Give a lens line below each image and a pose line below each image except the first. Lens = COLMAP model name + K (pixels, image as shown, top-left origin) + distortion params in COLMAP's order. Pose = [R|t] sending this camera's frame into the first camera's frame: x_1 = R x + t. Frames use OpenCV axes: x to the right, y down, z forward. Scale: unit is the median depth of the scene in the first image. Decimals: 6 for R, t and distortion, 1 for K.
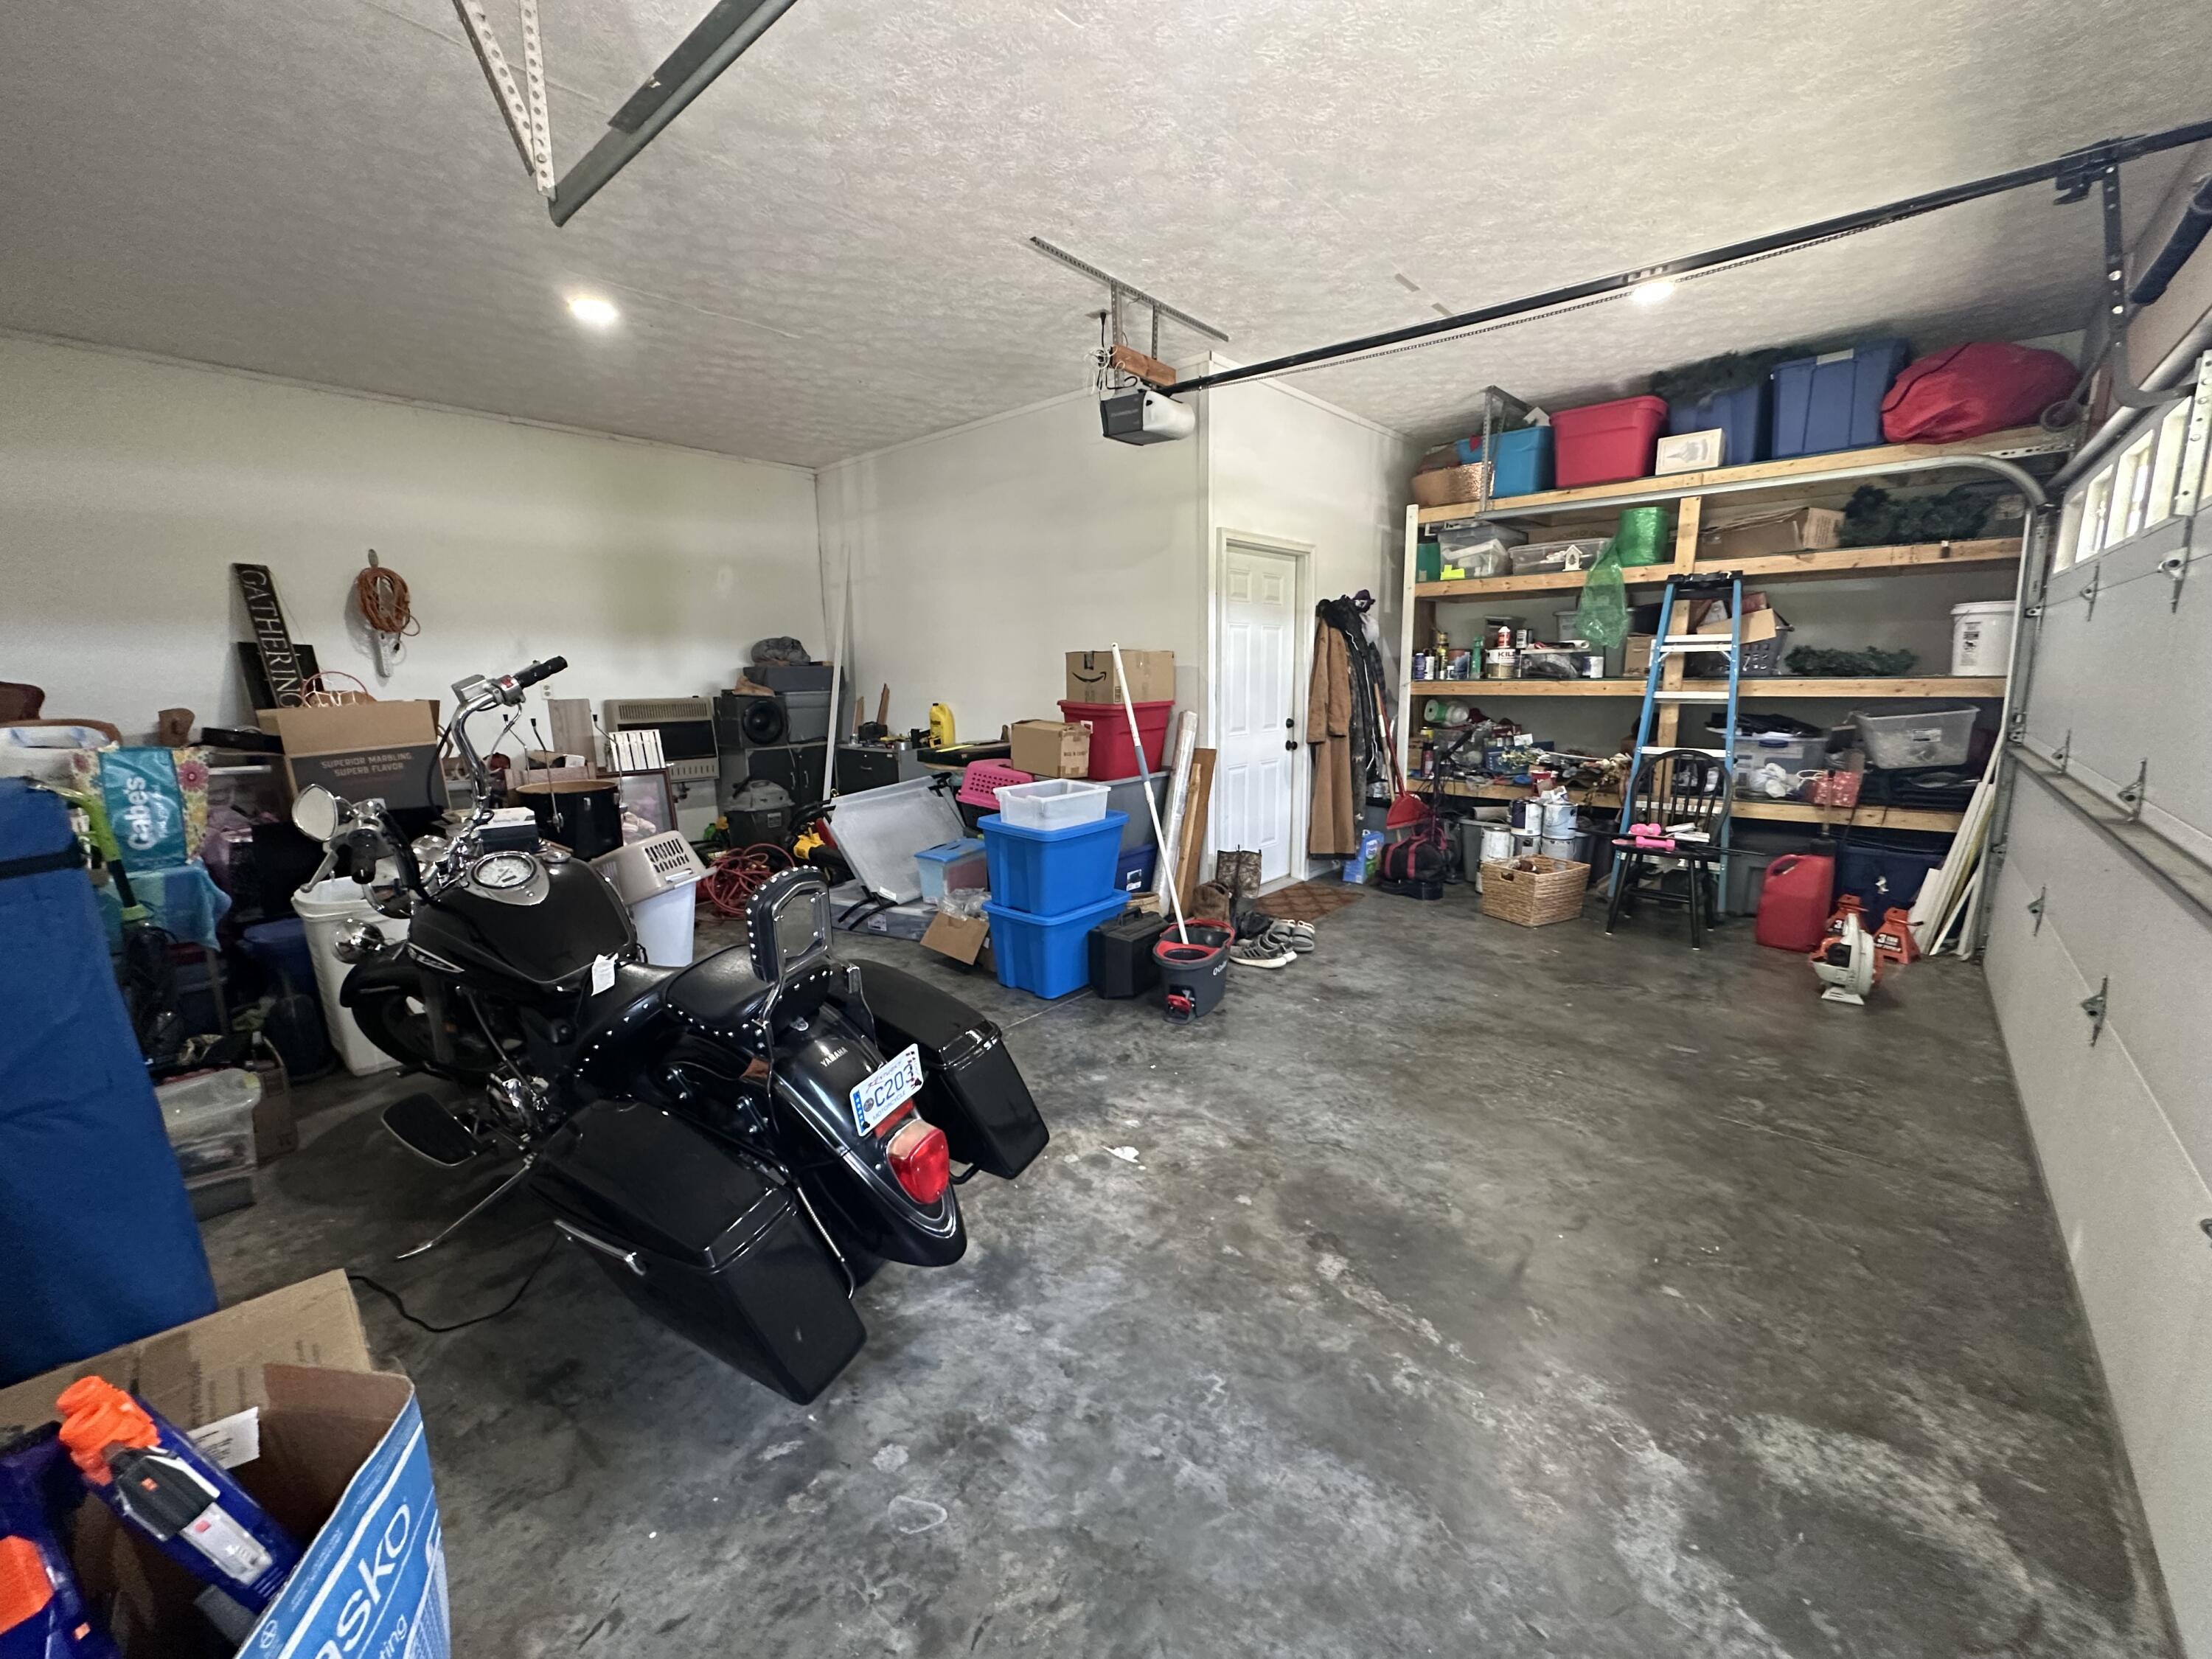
lens RADIAL K [[878.6, 0, 1107.6], [0, 878.6, 824.4], [0, 0, 1]] dist [-0.001513, 0.000082]
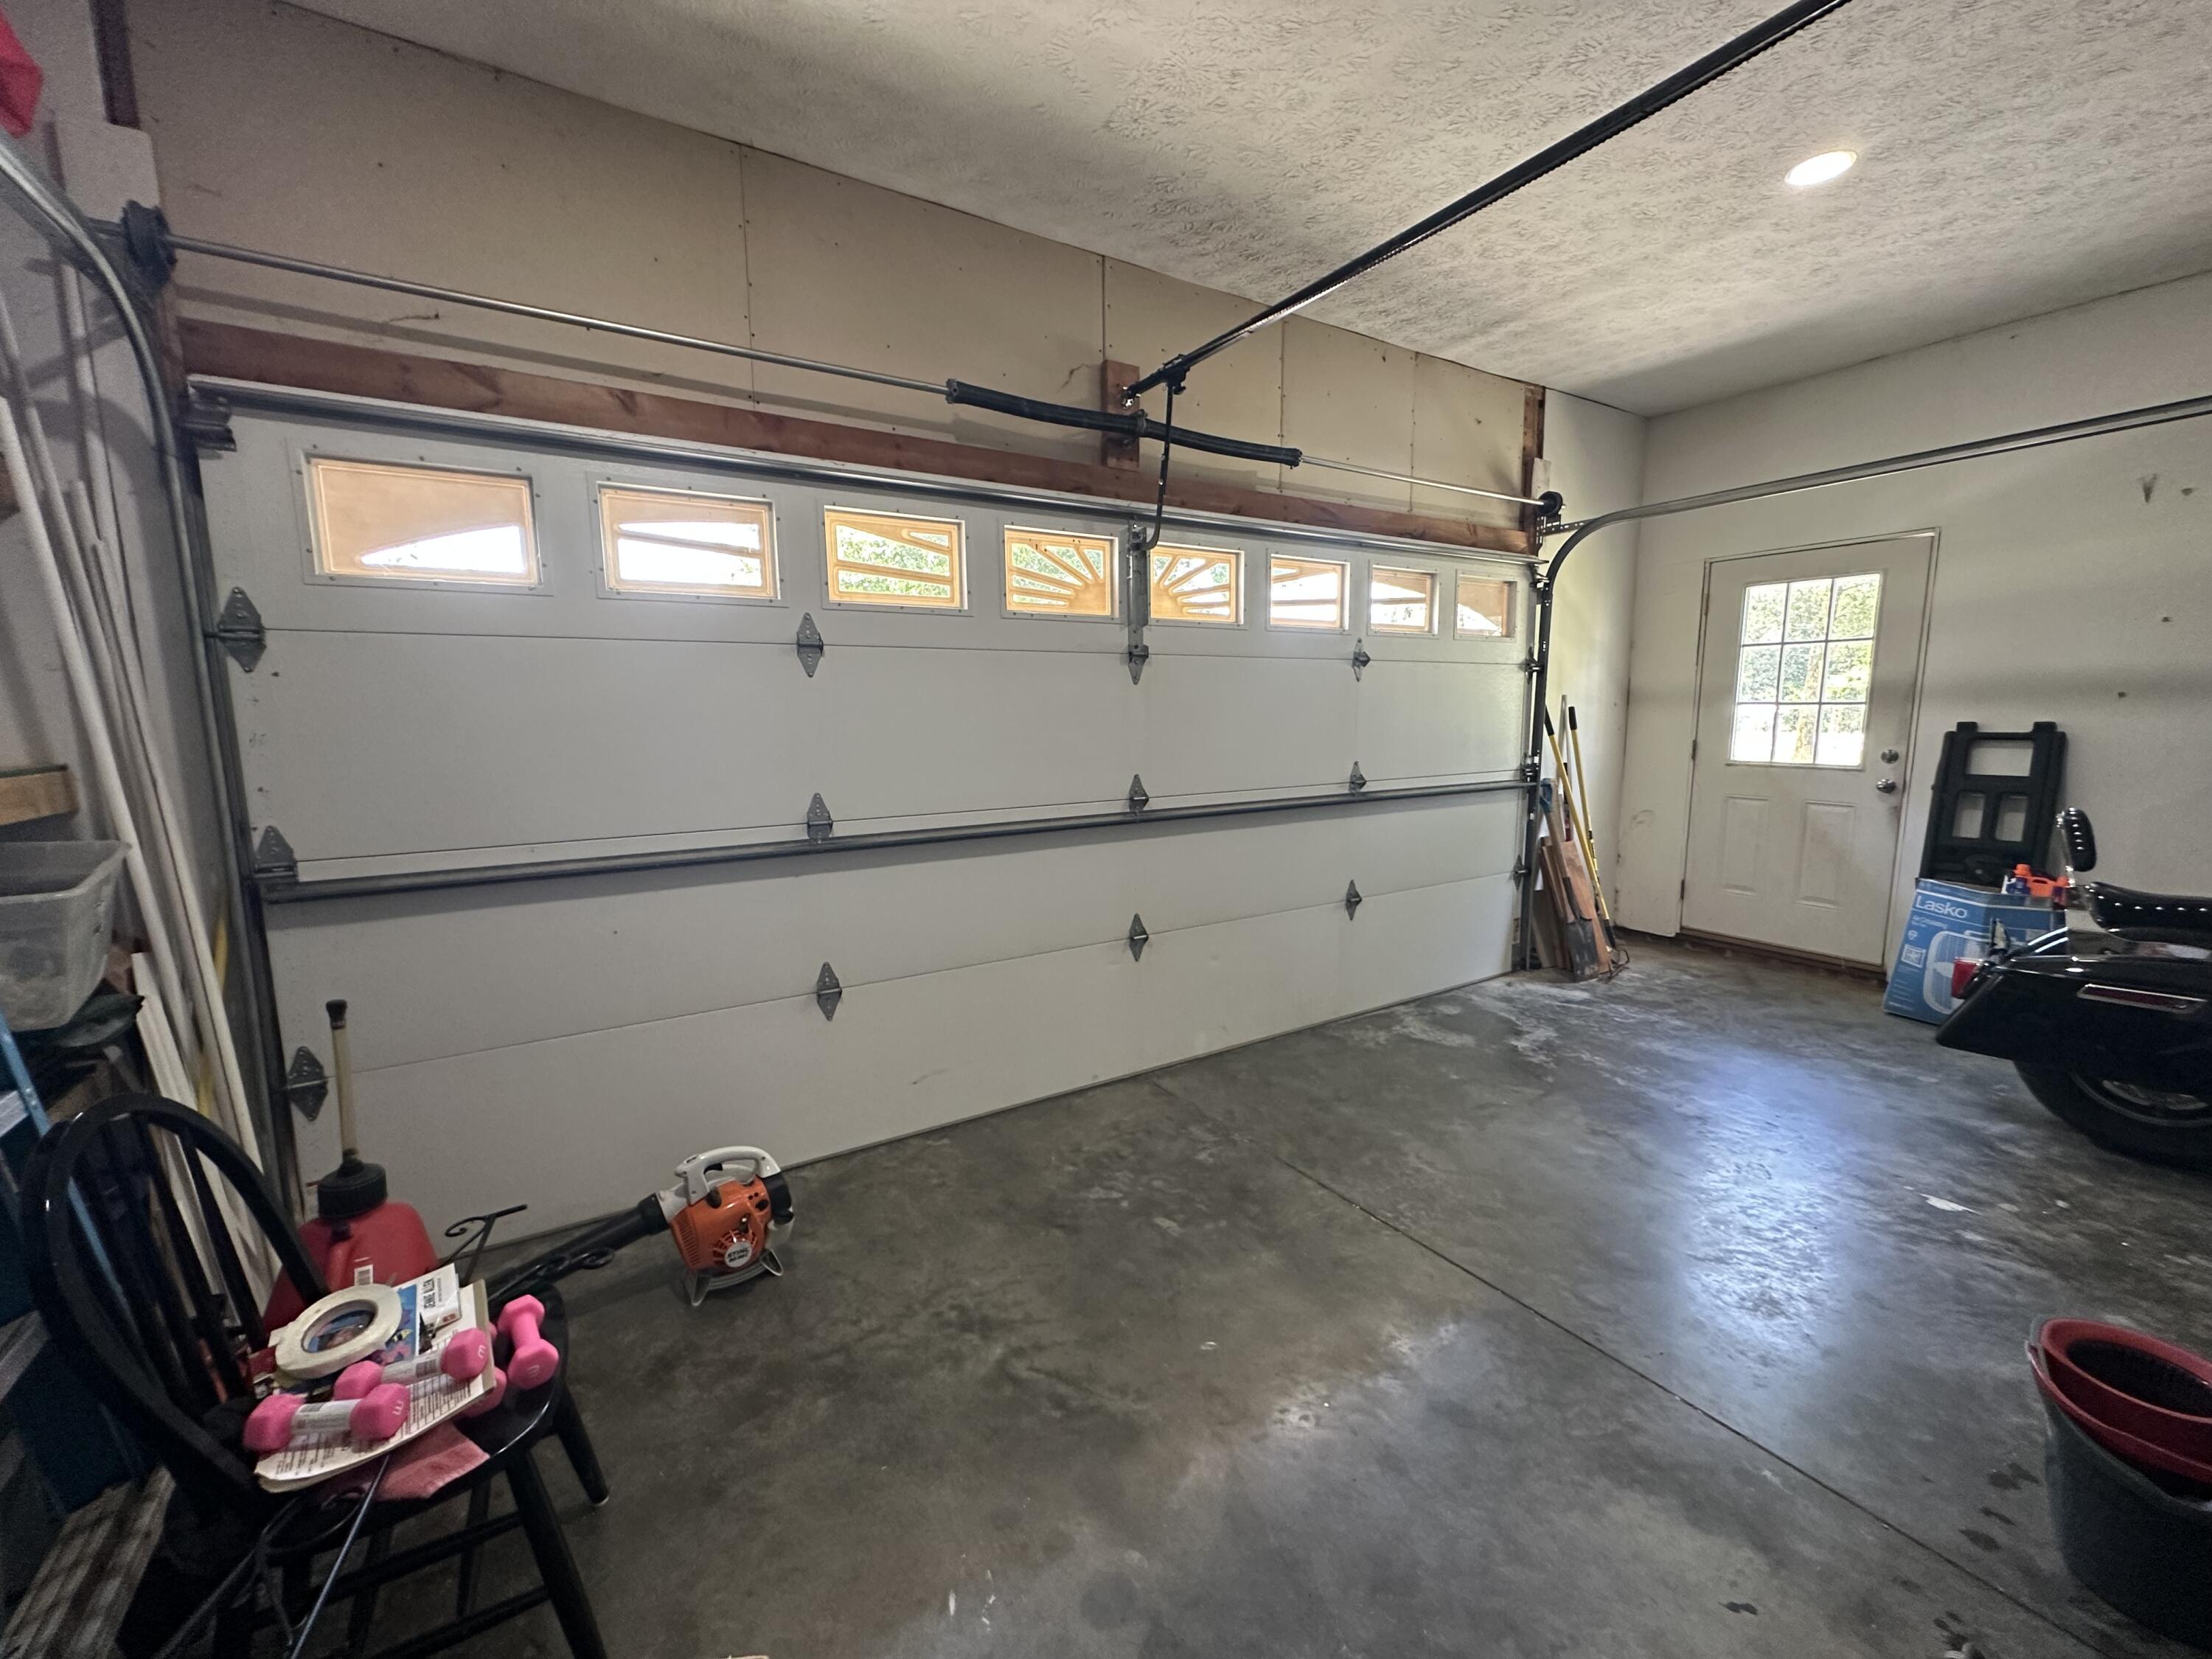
lens RADIAL K [[878.6, 0, 1104.1], [0, 878.6, 829.3], [0, 0, 1]] dist [-0.001513, 0.000082]
pose [[-0.955469, -0.011713, 0.294859, 0.656319], [0.078550, 0.953067, 0.292393, -0.386988], [-0.284445, 0.302534, -0.909706, 2.134963]]
